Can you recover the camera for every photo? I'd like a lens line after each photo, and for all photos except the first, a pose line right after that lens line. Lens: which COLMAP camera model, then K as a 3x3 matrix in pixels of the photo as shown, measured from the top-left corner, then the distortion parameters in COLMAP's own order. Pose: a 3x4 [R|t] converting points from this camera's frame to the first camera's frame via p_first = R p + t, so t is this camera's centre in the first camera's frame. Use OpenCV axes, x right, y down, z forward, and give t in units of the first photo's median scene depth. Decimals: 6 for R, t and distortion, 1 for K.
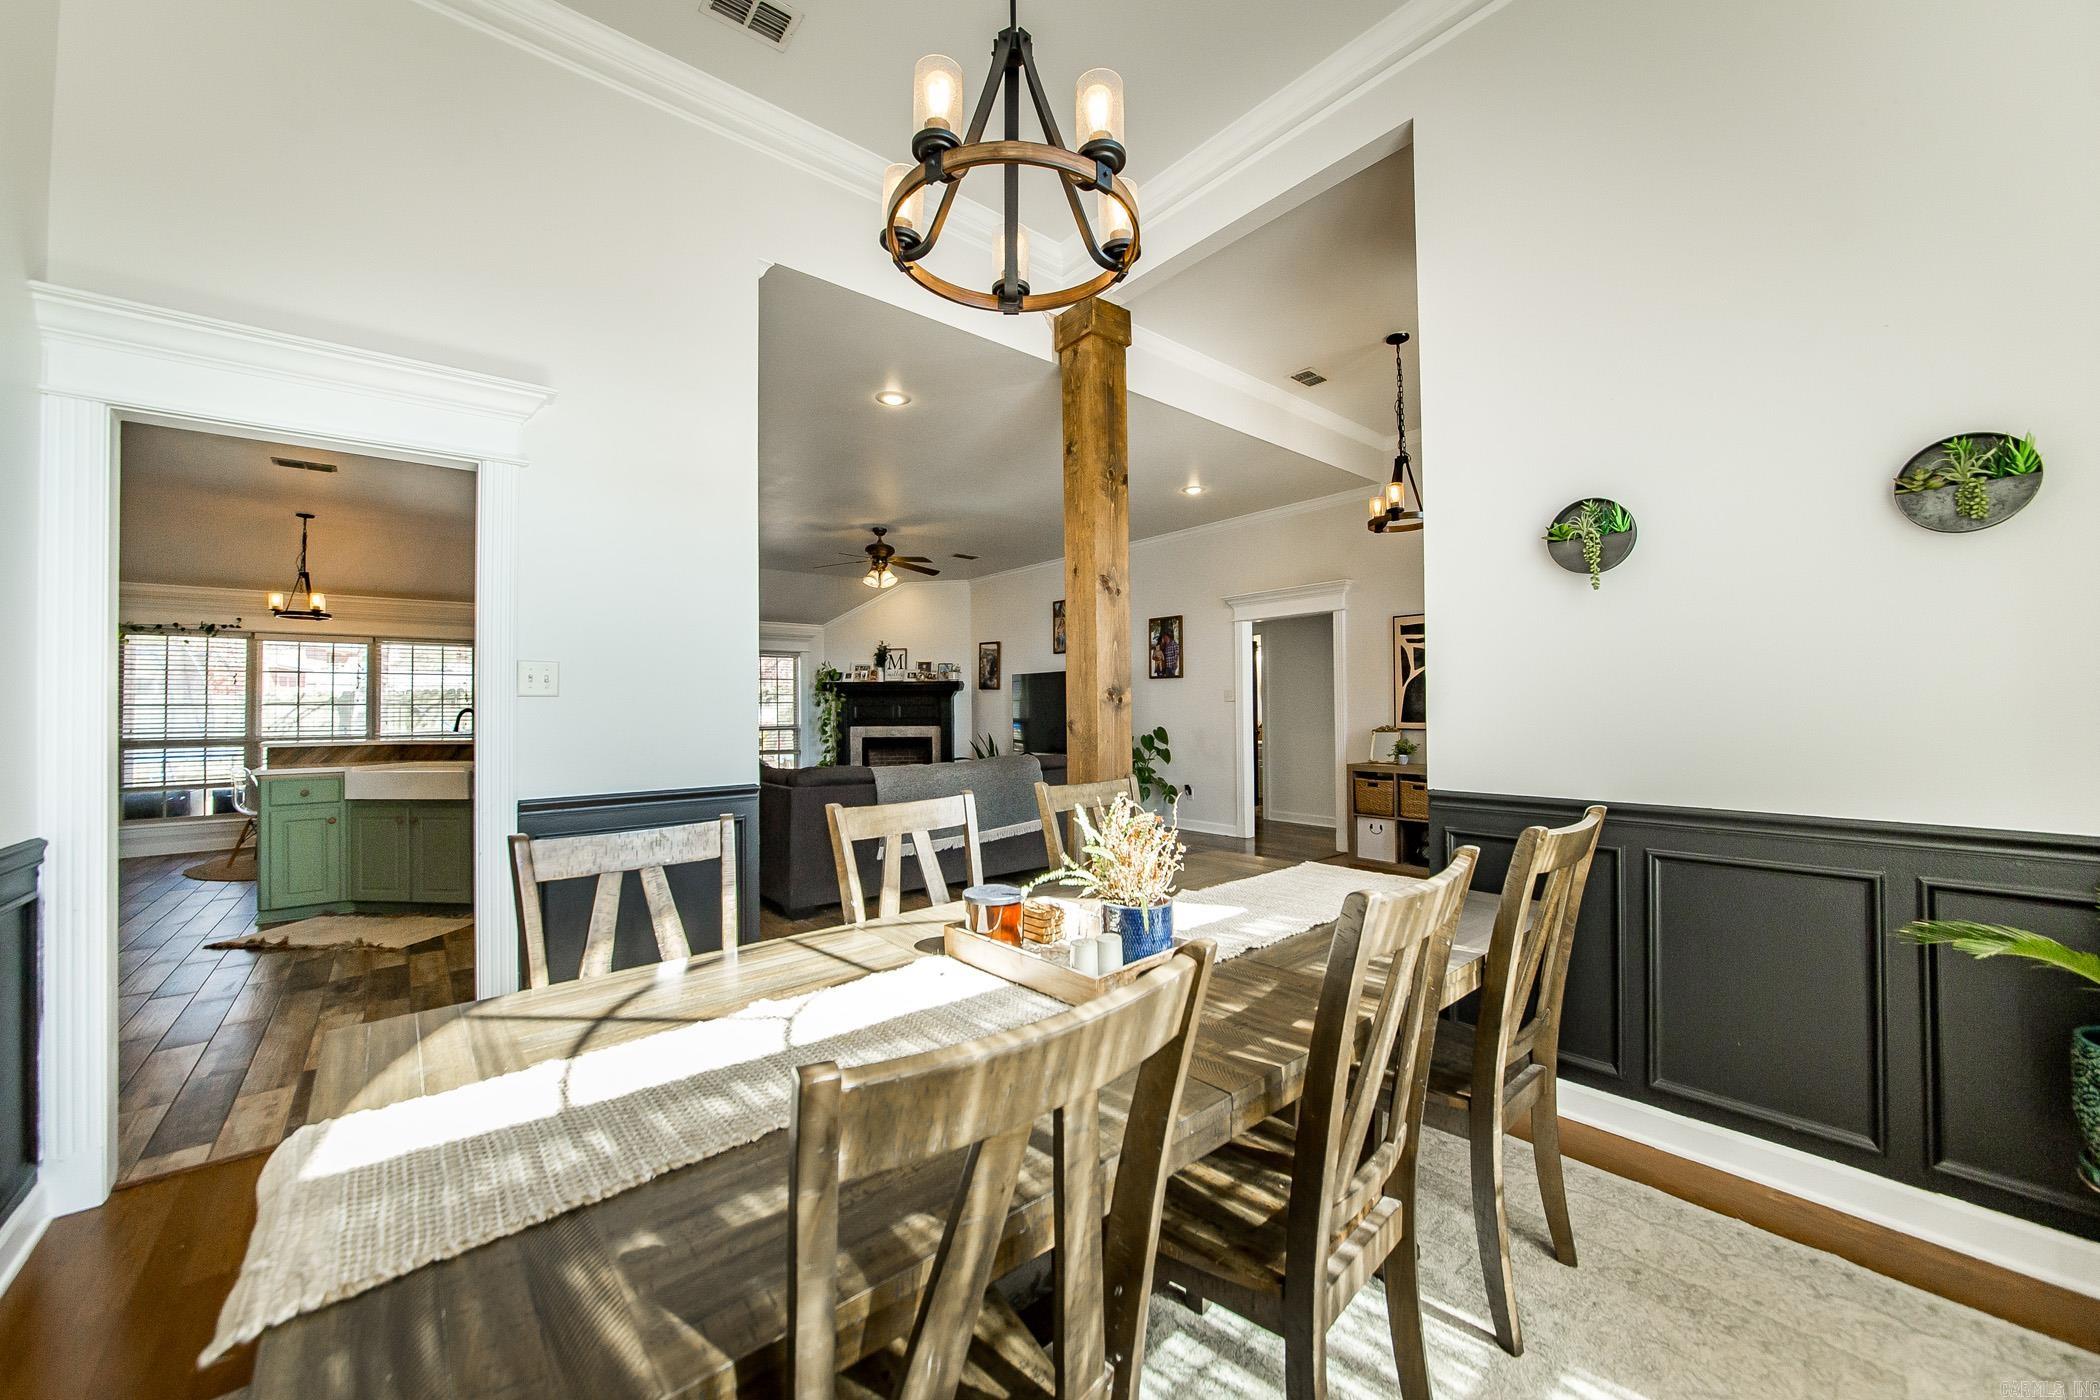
lens RADIAL K [[763.8, 0, 1015.4], [0, 763.8, 696.2], [0, 0, 1]] dist [-0.011689, 0.000673]
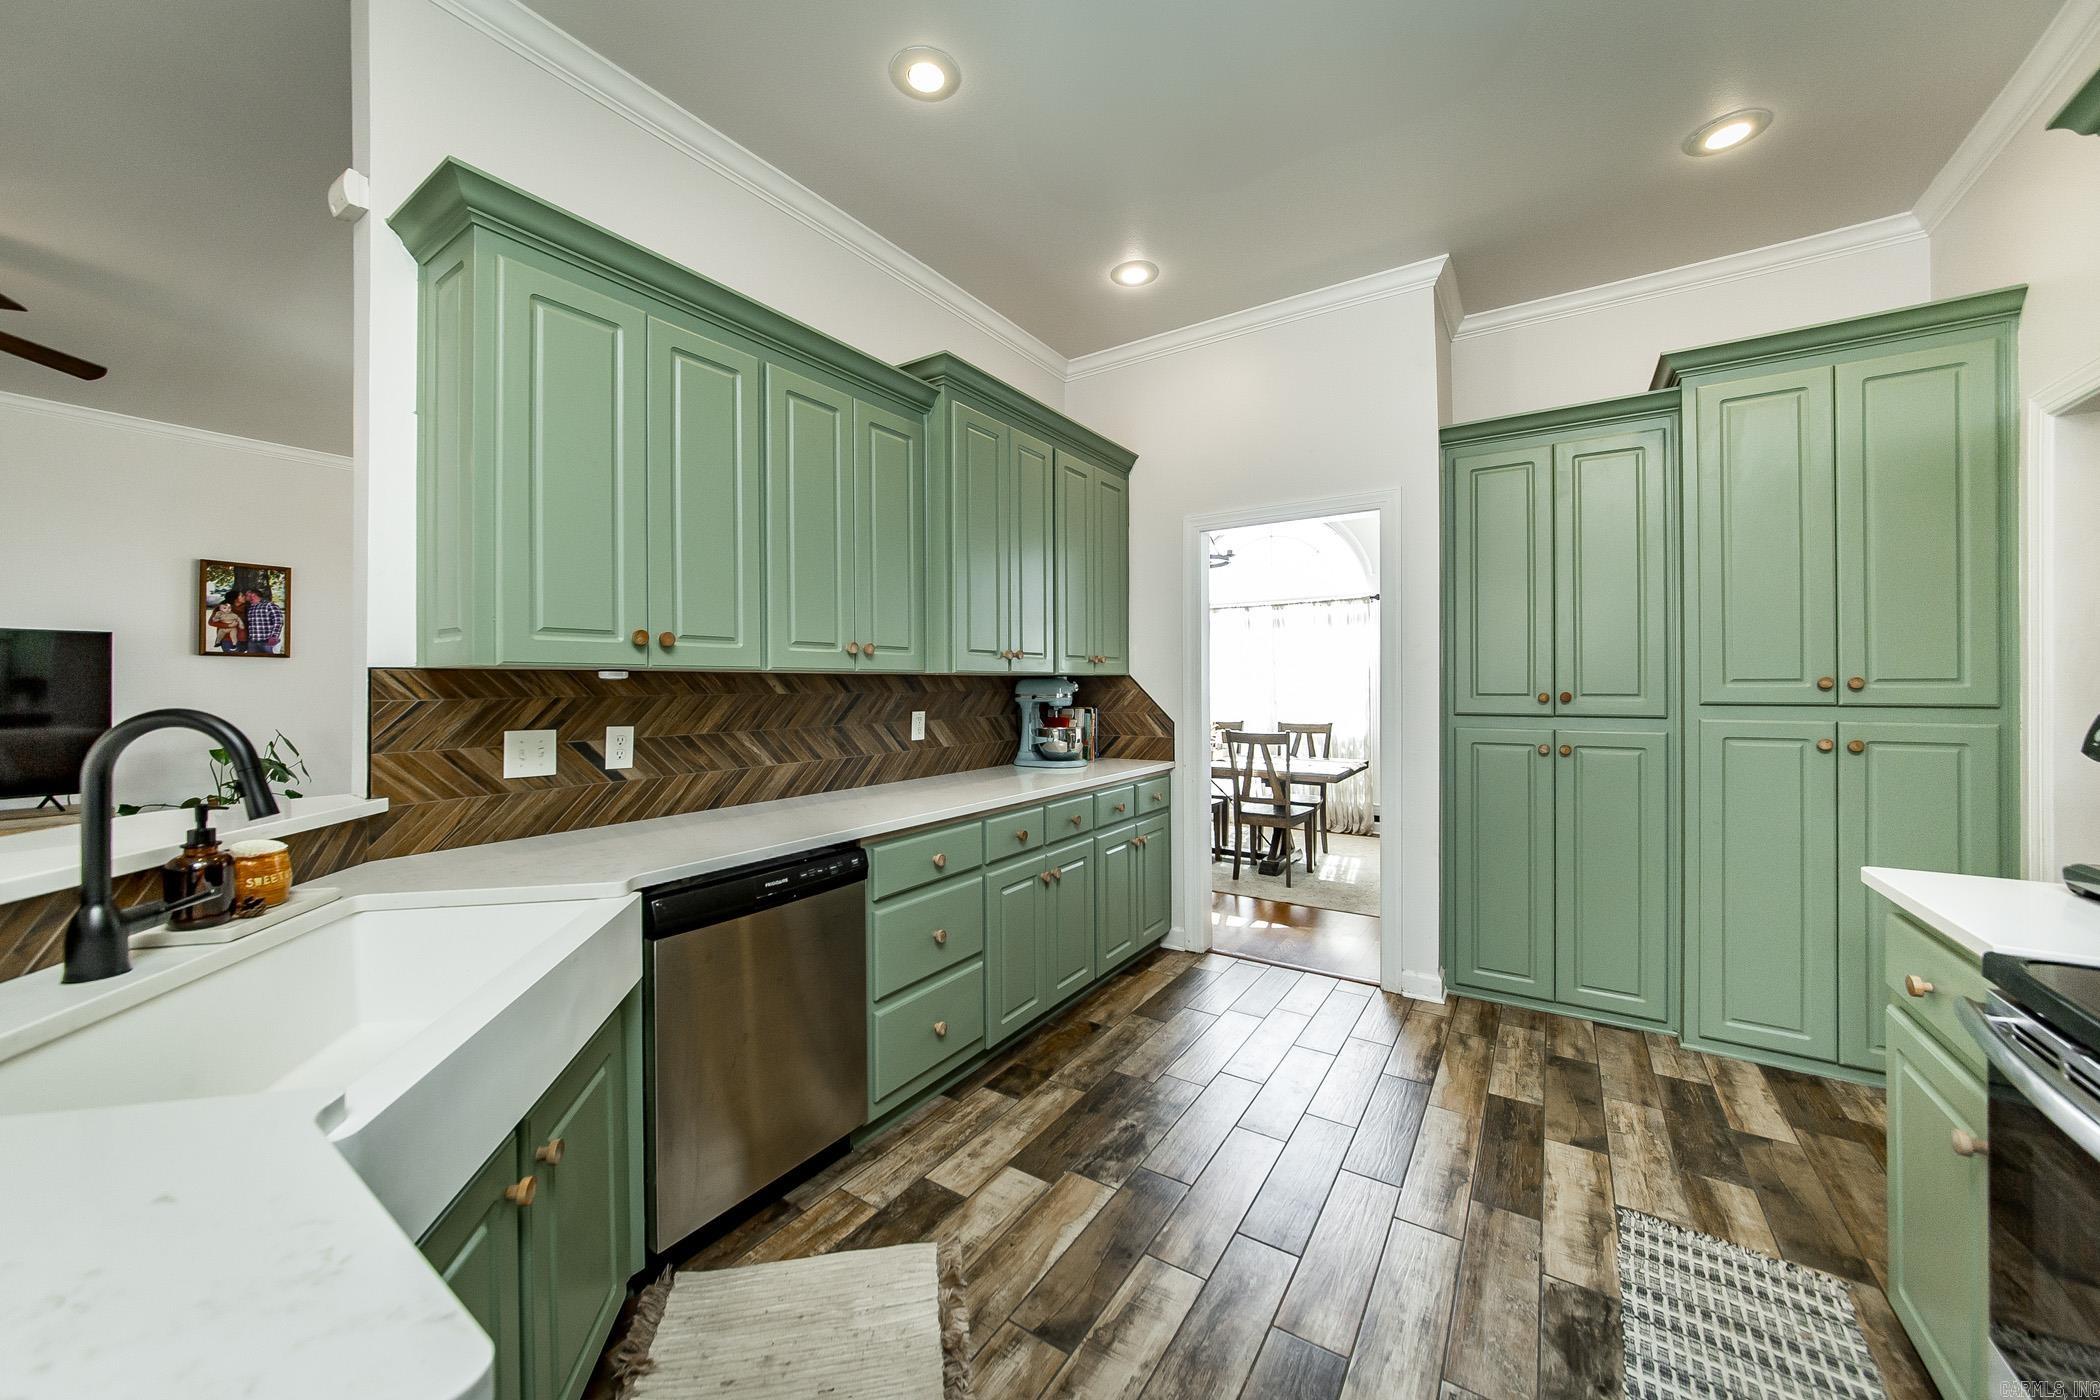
lens RADIAL K [[763.8, 0, 1052.2], [0, 763.8, 680.7], [0, 0, 1]] dist [-0.011689, 0.000673]
pose [[-0.307314, 0.019615, 0.951406, -0.479732], [-0.003303, 0.999760, -0.021679, 0.006564], [-0.951602, -0.009805, -0.307176, 0.408121]]
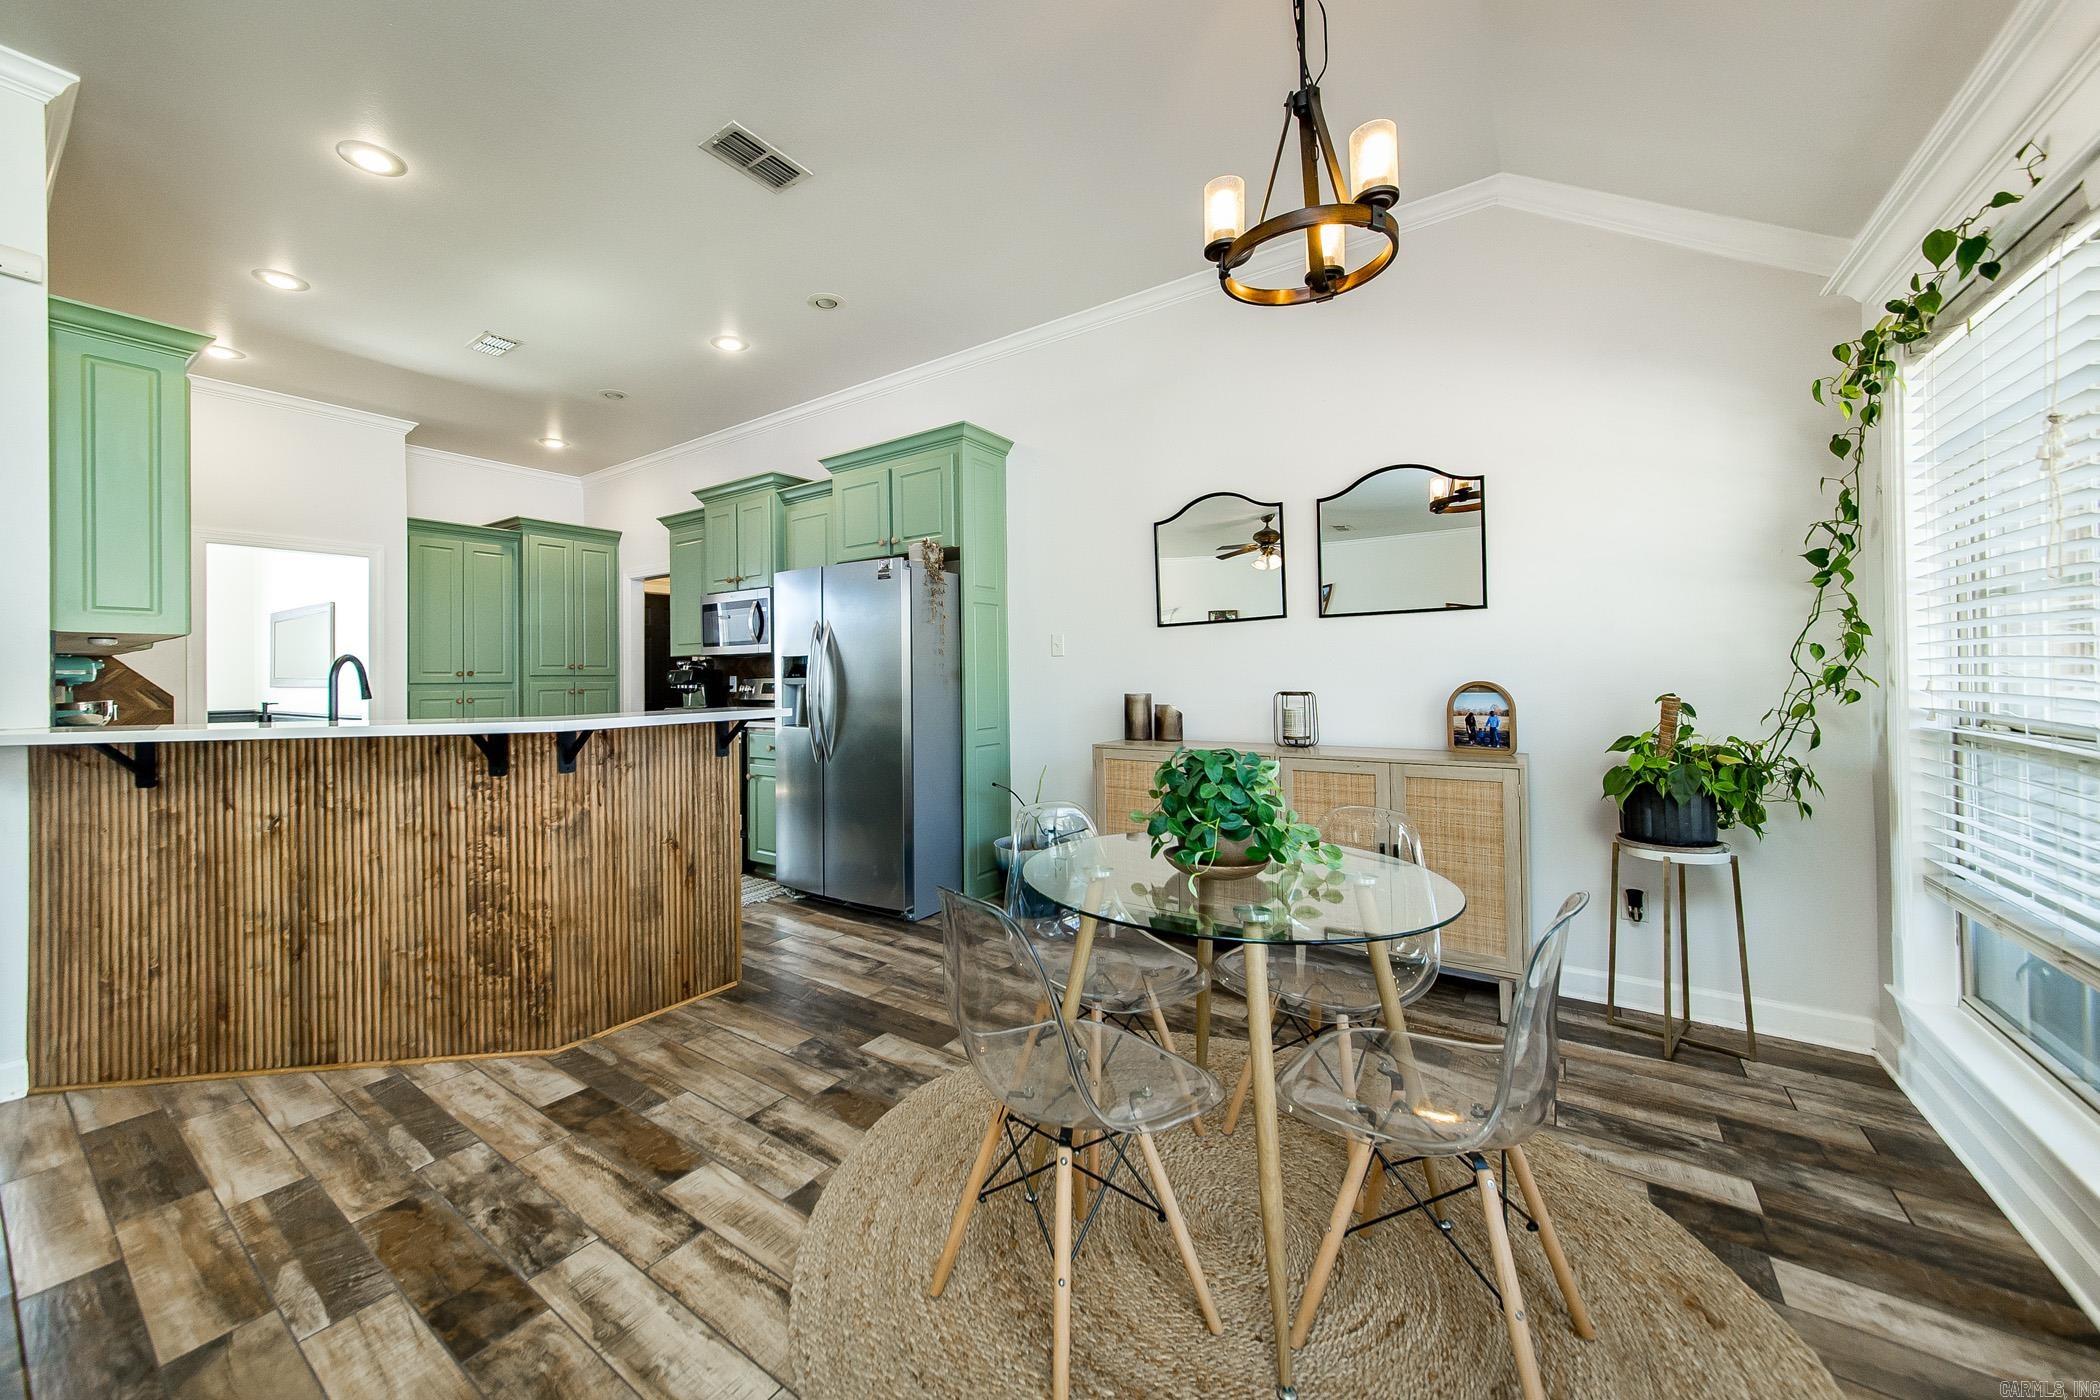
lens RADIAL K [[763.8, 0, 980.1], [0, 763.8, 668.4], [0, 0, 1]] dist [-0.011689, 0.000673]
pose [[-0.963708, 0.021574, -0.266085, -0.479958], [0.027724, 0.999428, -0.019376, 0.023136], [0.265515, -0.026049, -0.963755, 0.768960]]
